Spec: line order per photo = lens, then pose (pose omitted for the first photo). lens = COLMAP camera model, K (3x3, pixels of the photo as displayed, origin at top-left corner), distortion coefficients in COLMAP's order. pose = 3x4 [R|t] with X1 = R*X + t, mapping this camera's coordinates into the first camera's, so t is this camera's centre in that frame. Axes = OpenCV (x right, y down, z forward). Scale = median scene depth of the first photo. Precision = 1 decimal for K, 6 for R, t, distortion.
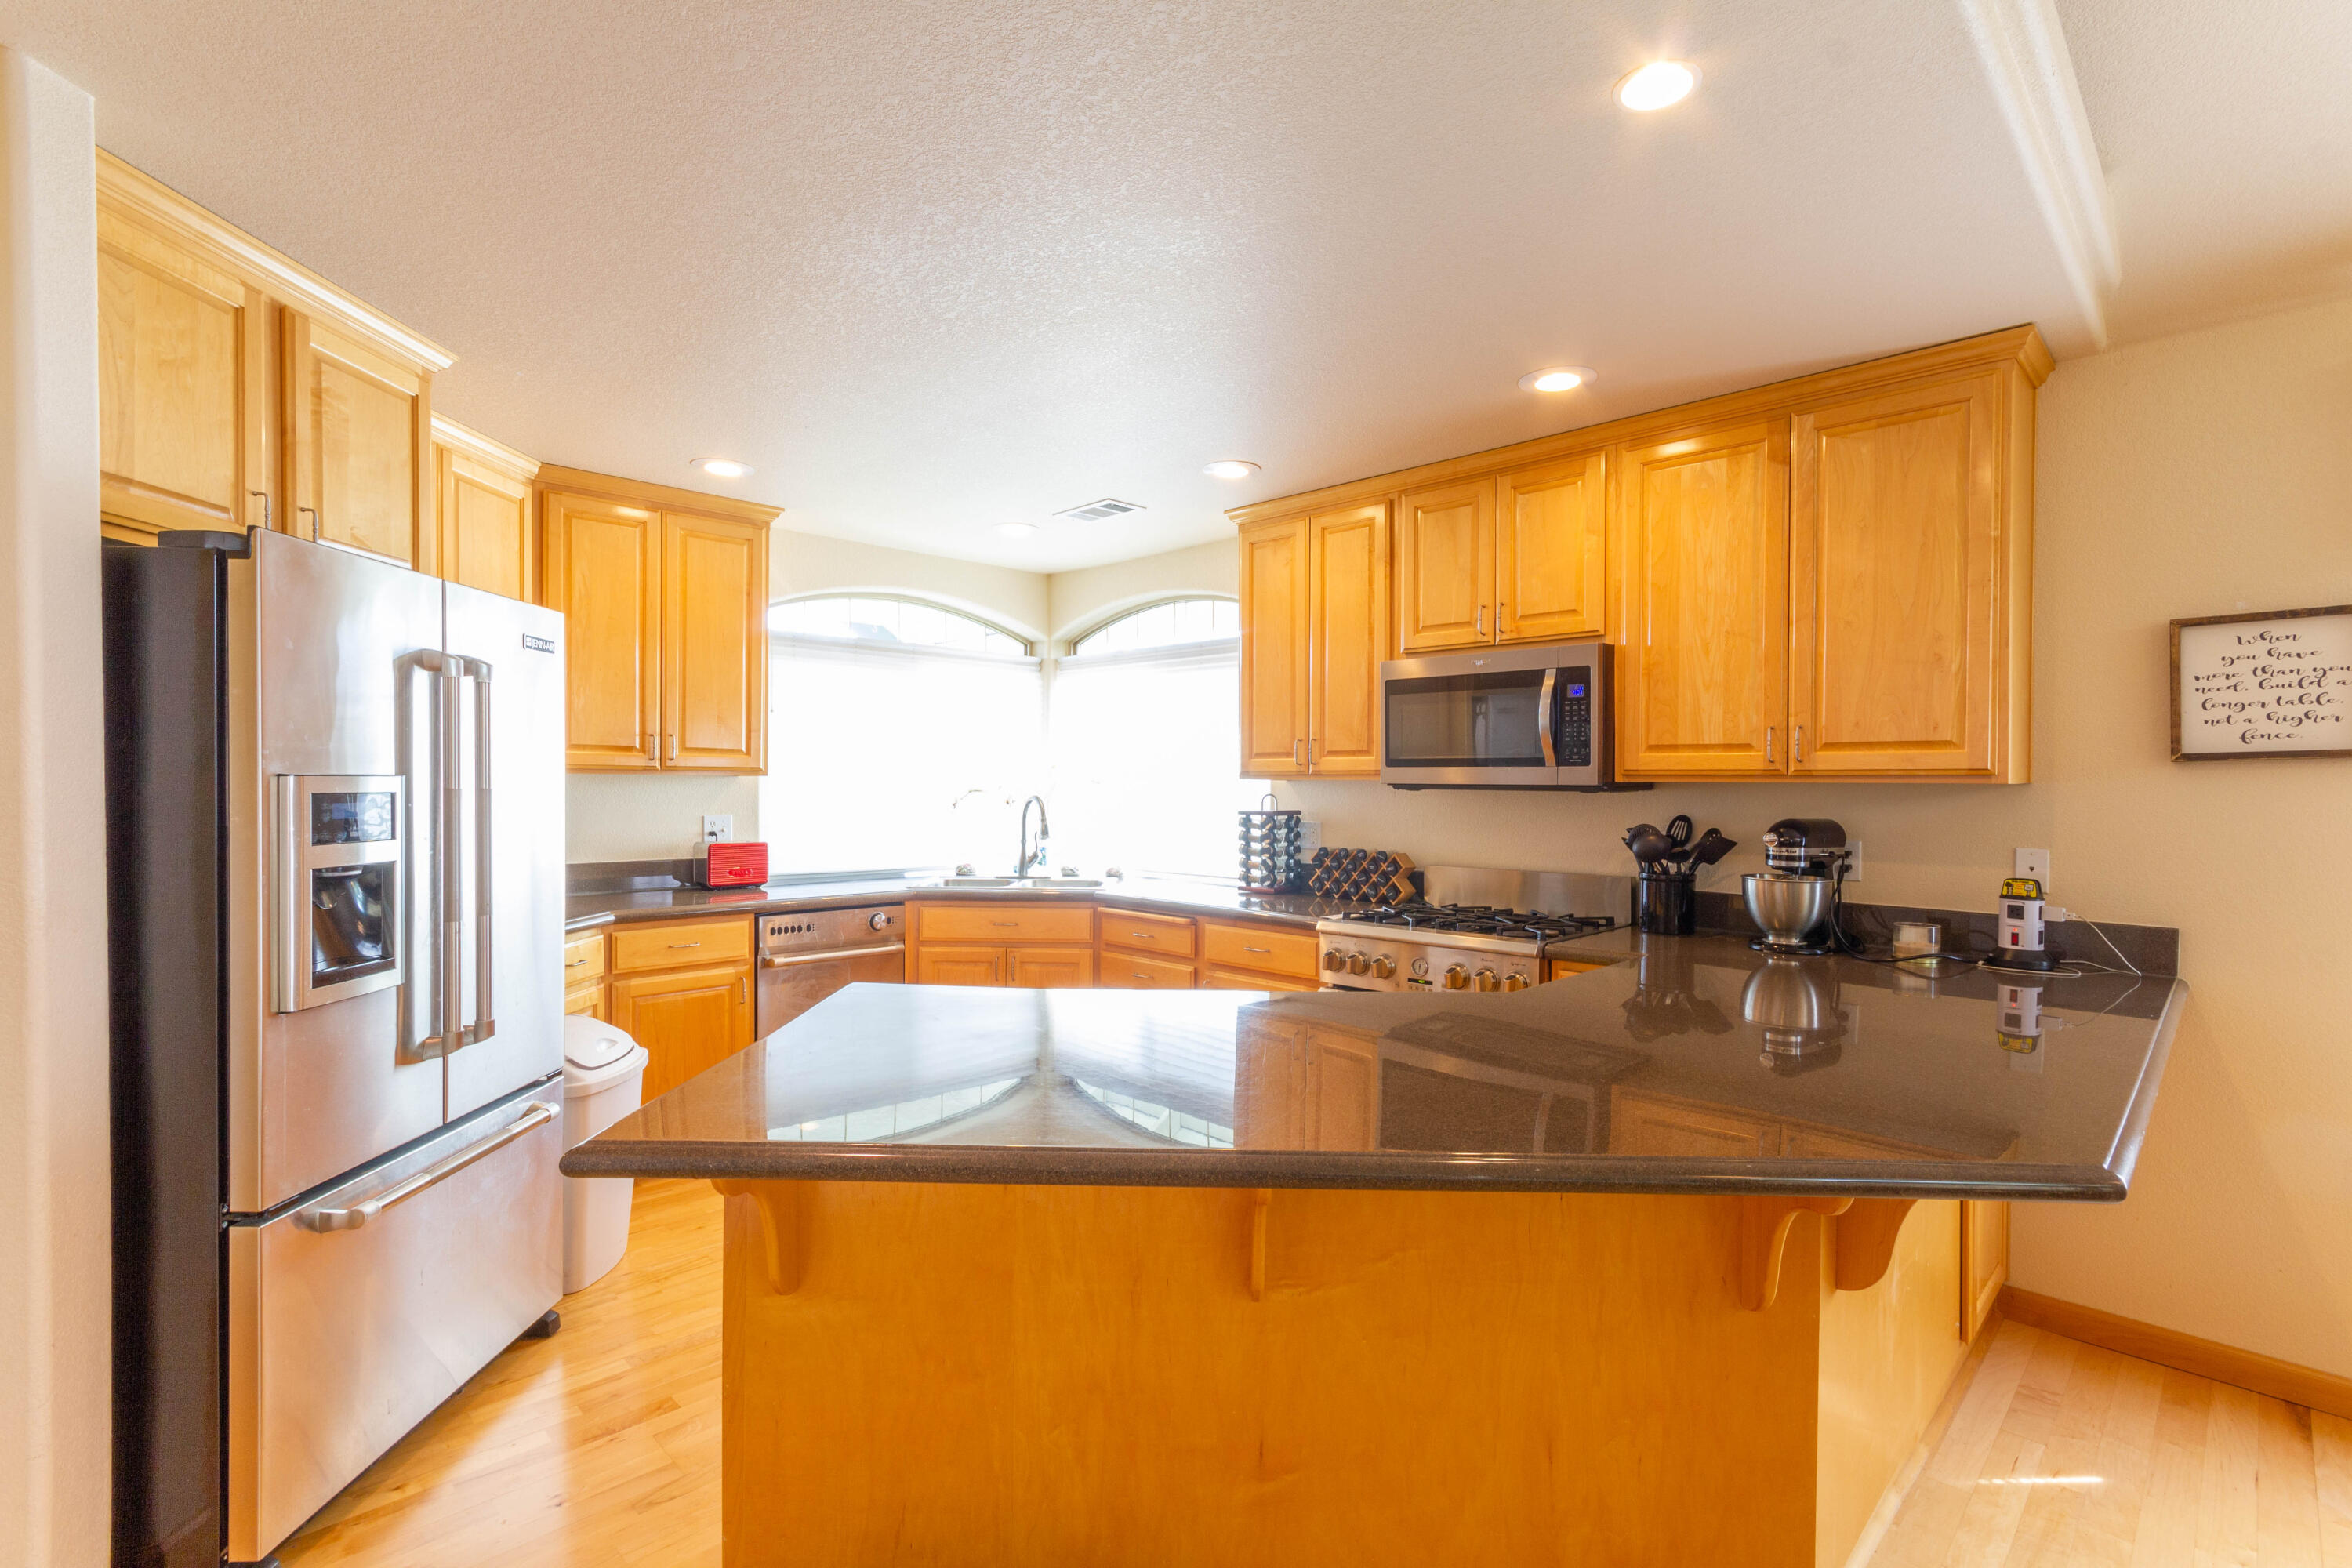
lens RADIAL K [[1072.4, 0, 1176.0], [0, 1072.4, 792.0], [0, 0, 1]] dist [0.003881, 0.000071]
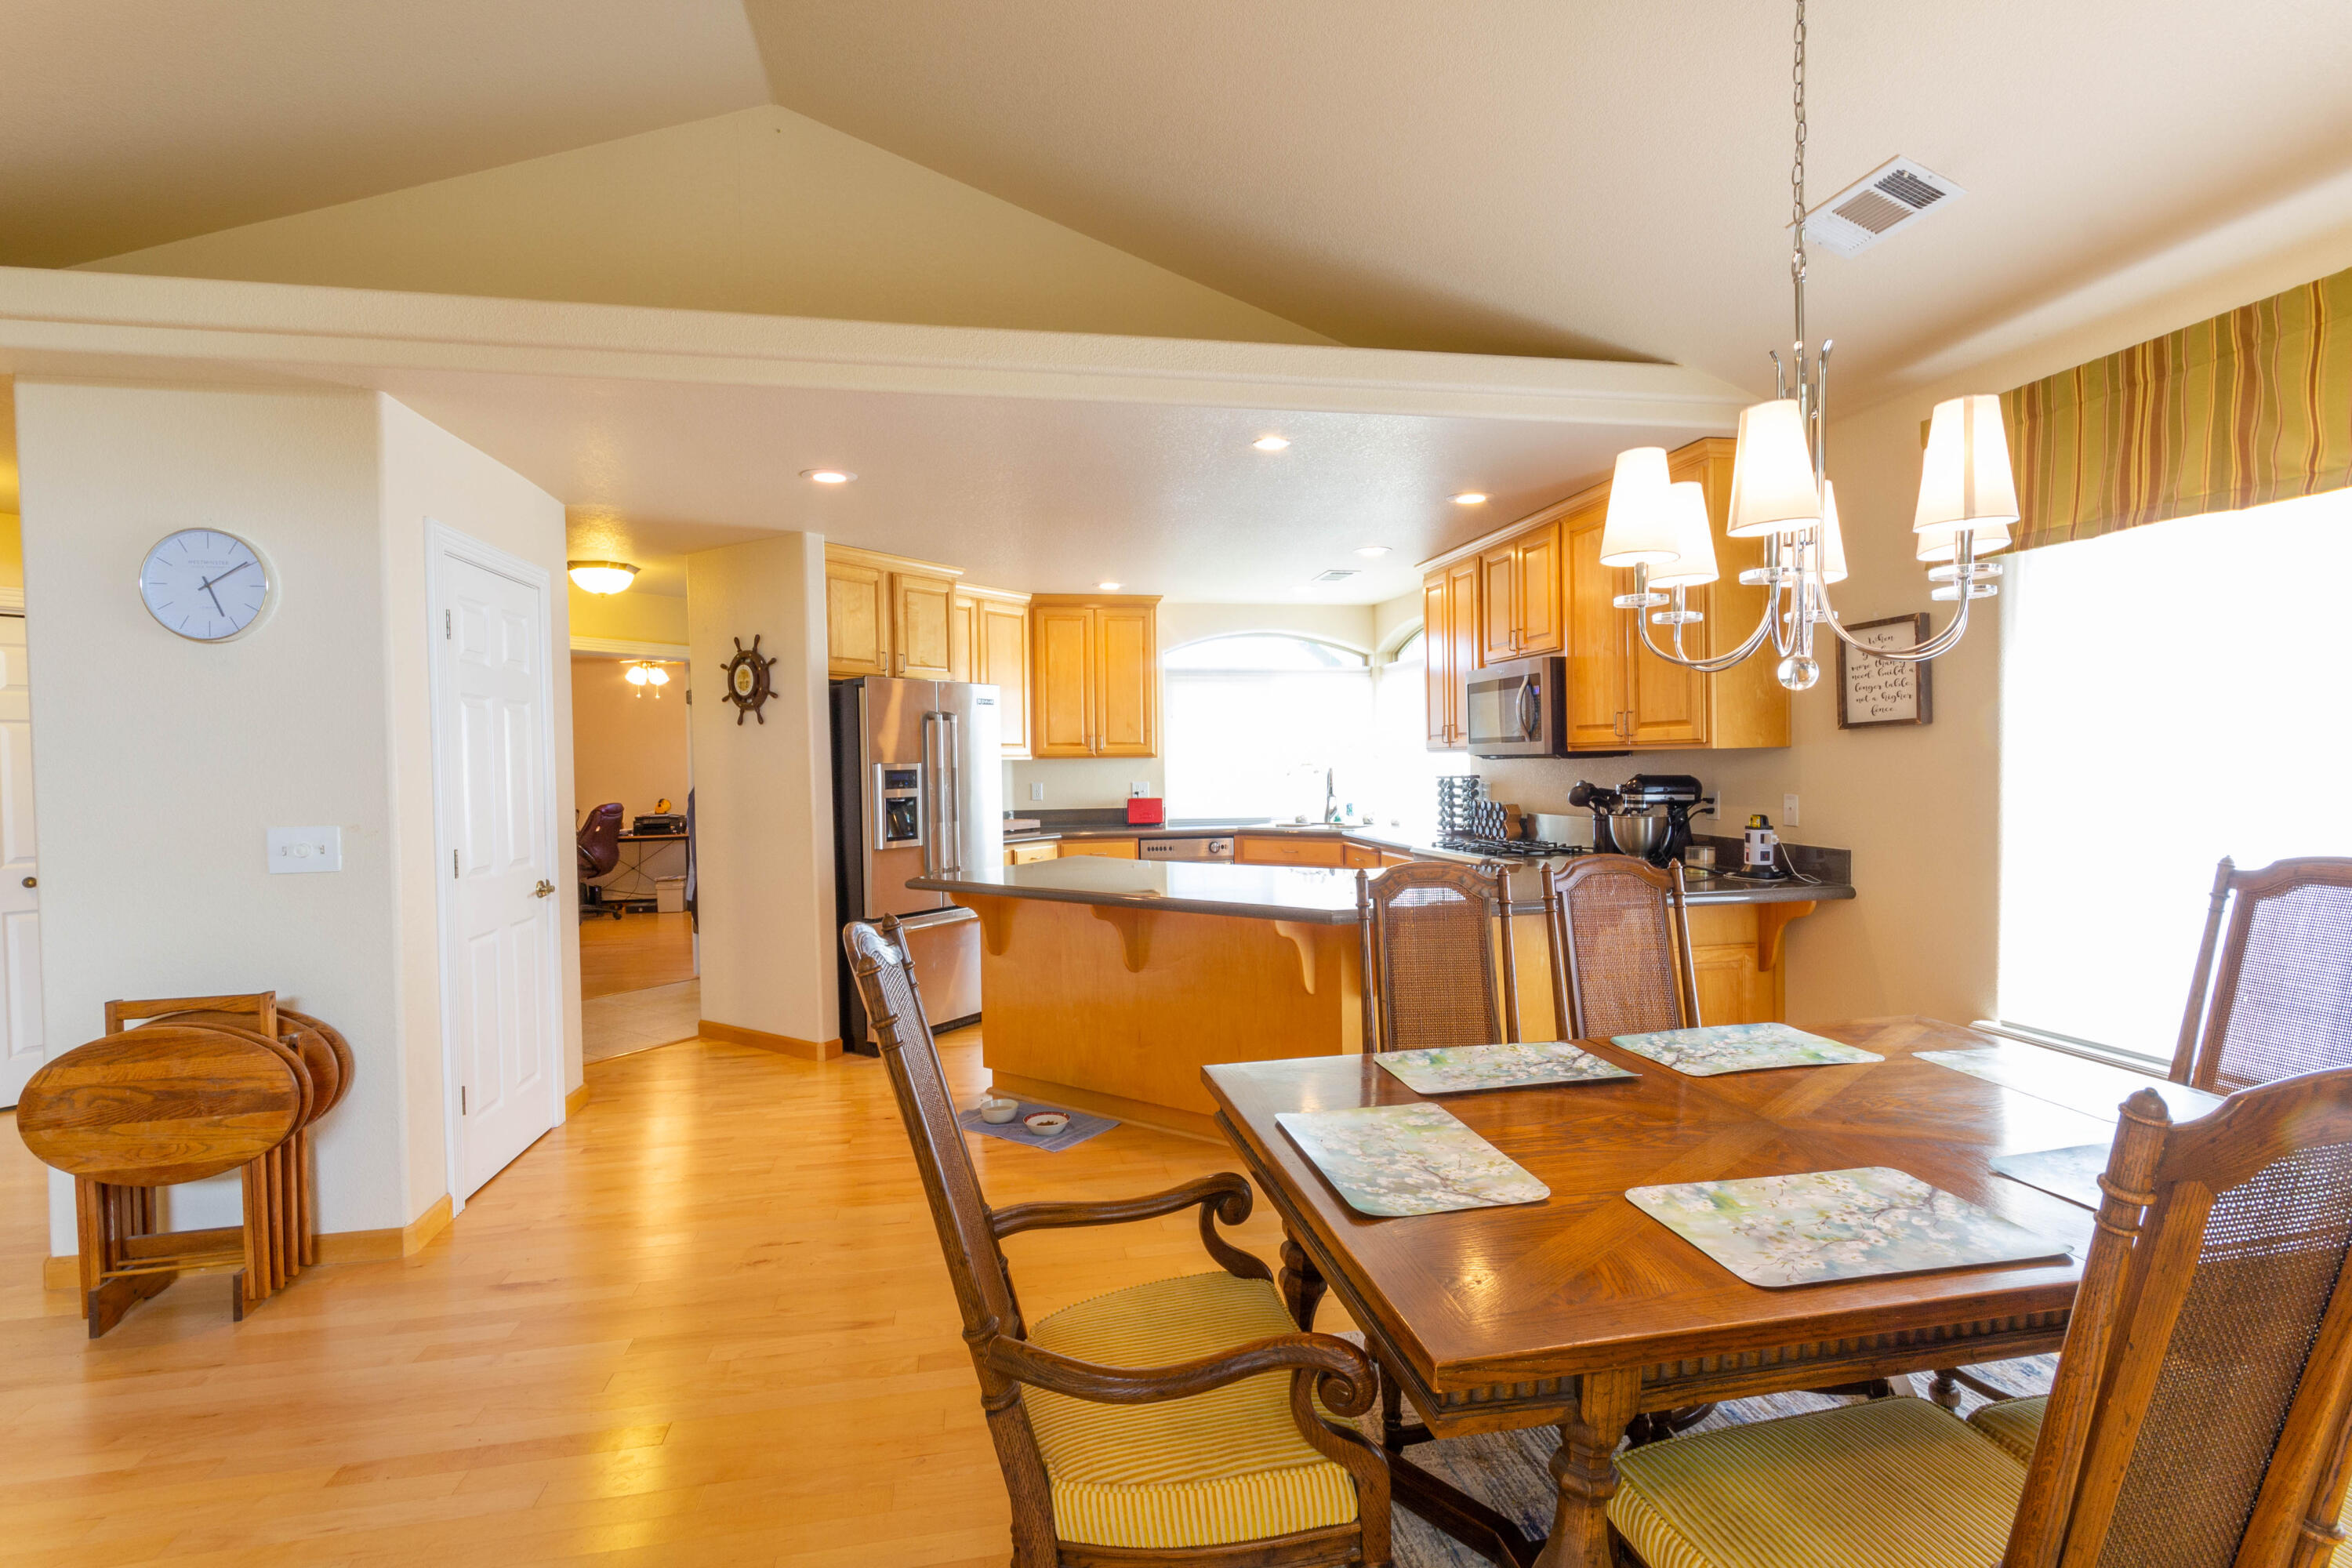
lens RADIAL K [[1072.4, 0, 1178.0], [0, 1072.4, 784.8], [0, 0, 1]] dist [0.003881, 0.000071]
pose [[0.830511, -0.006545, -0.556964, 0.620137], [0.015722, 0.999808, 0.011695, 0.008539], [0.556780, -0.018470, 0.830454, -0.393747]]
